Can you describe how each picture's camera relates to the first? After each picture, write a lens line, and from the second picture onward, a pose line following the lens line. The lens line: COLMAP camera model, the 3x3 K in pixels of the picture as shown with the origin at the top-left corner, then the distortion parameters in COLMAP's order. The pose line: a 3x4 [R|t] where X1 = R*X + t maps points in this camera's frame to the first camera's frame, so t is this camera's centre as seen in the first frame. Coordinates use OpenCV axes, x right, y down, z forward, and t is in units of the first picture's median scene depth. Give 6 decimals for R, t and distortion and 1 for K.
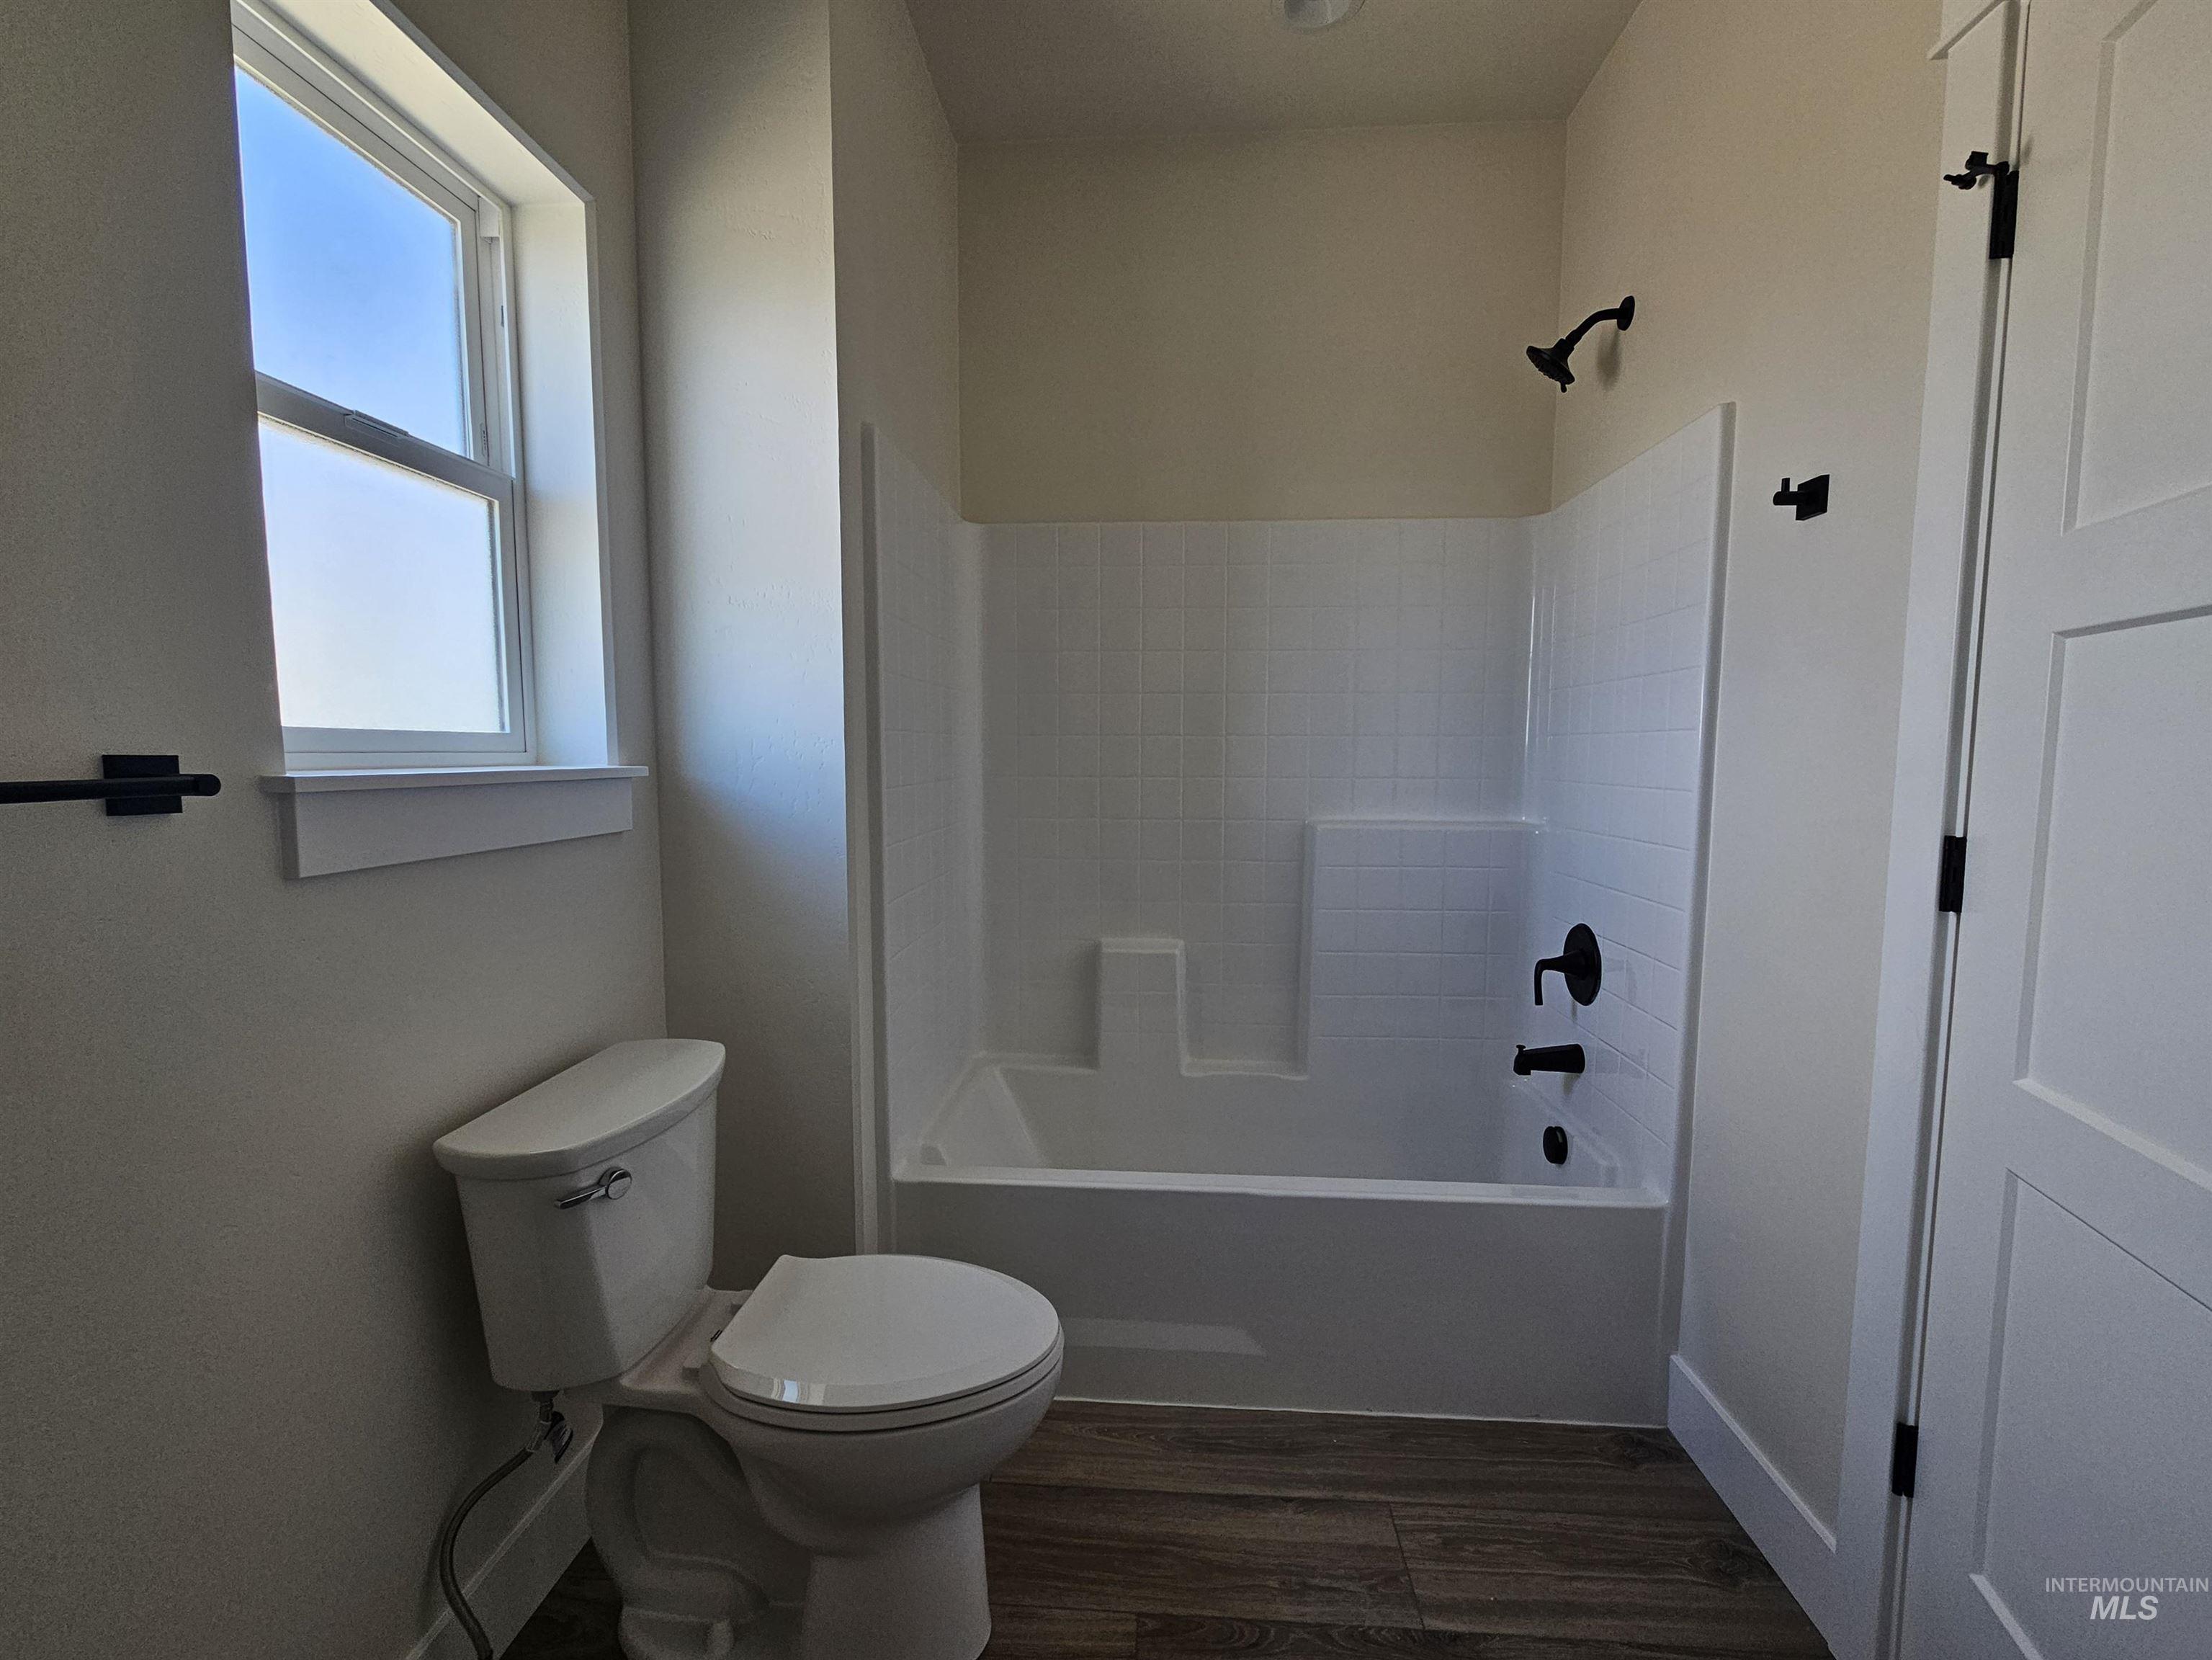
lens RADIAL K [[906.6, 0, 1110.8], [0, 906.6, 830.2], [0, 0, 1]] dist [0.001102, 0.000097]
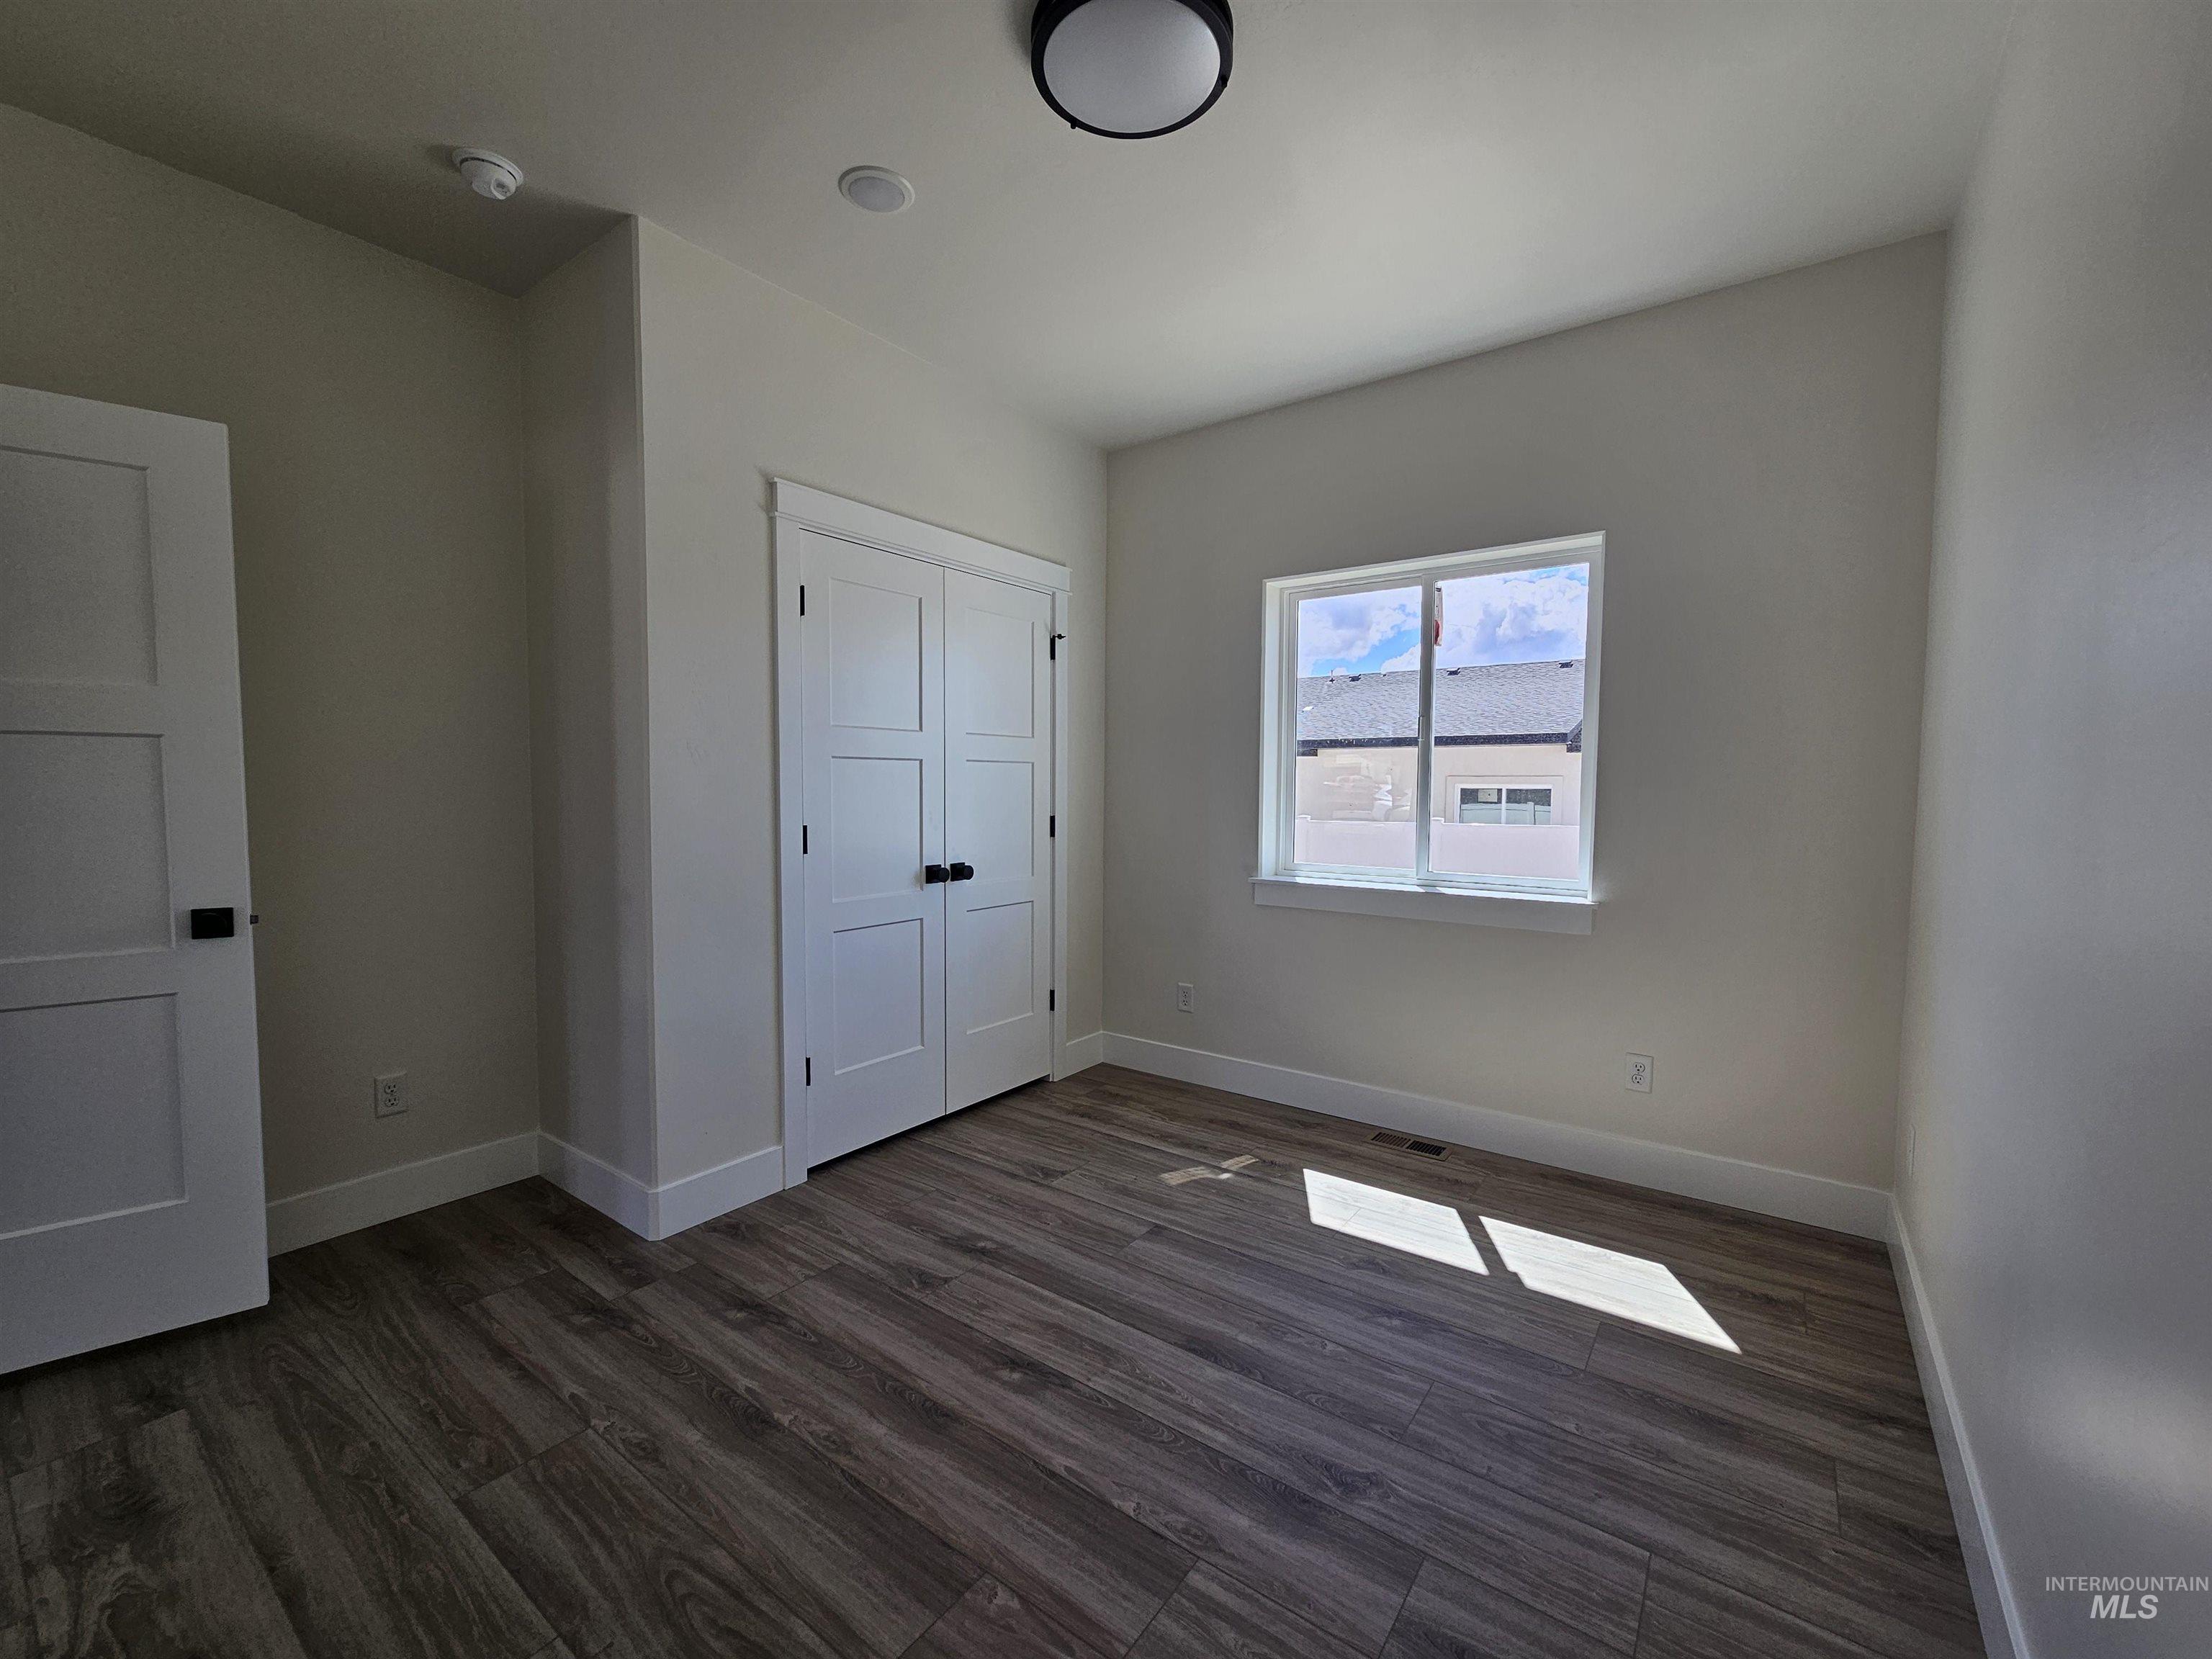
lens RADIAL K [[906.4, 0, 1110.8], [0, 906.4, 829.7], [0, 0, 1]] dist [0.001102, 0.000097]
pose [[-0.840711, -0.034114, 0.540408, -0.731055], [0.039945, 0.991387, 0.124725, -0.243522], [-0.540009, 0.126445, -0.832107, 2.587047]]
